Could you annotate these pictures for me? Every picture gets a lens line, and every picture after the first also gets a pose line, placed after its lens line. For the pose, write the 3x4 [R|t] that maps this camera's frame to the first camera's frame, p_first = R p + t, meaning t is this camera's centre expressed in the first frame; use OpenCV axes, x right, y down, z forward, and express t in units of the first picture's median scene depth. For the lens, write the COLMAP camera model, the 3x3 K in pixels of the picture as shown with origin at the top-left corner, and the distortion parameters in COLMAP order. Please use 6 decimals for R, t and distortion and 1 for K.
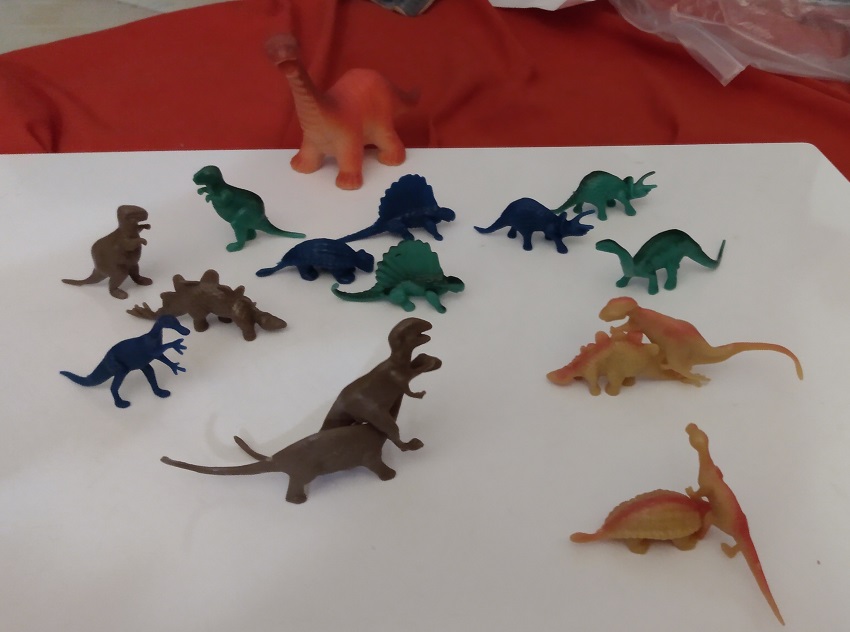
lens RADIAL K [[847.2, 0, 425.0], [0, 847.2, 317.9], [0, 0, 1]] dist [0.024756, 0.000000]
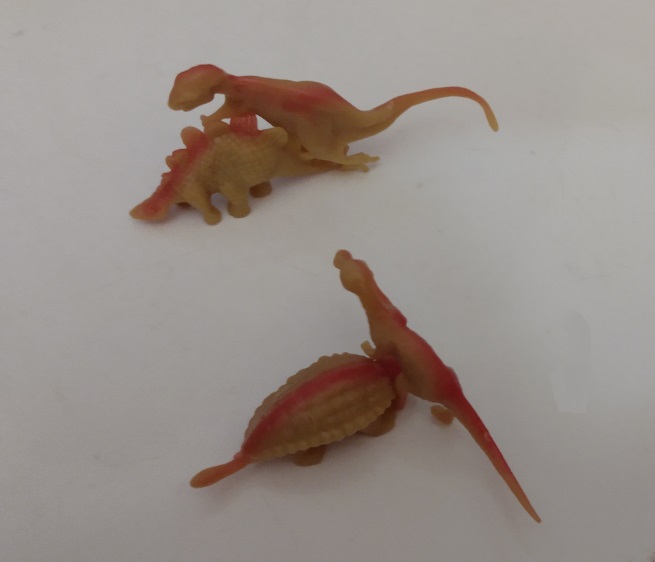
lens RADIAL K [[1001.4, 0, 328.0], [0, 1001.4, 280.4], [0, 0, 1]] dist [-0.048039, 0.000000]
pose [[0.944591, -0.255057, 0.206624, 0.125596], [0.217939, 0.958023, 0.186264, 0.009528], [-0.245458, -0.130912, 0.960527, 0.262922]]
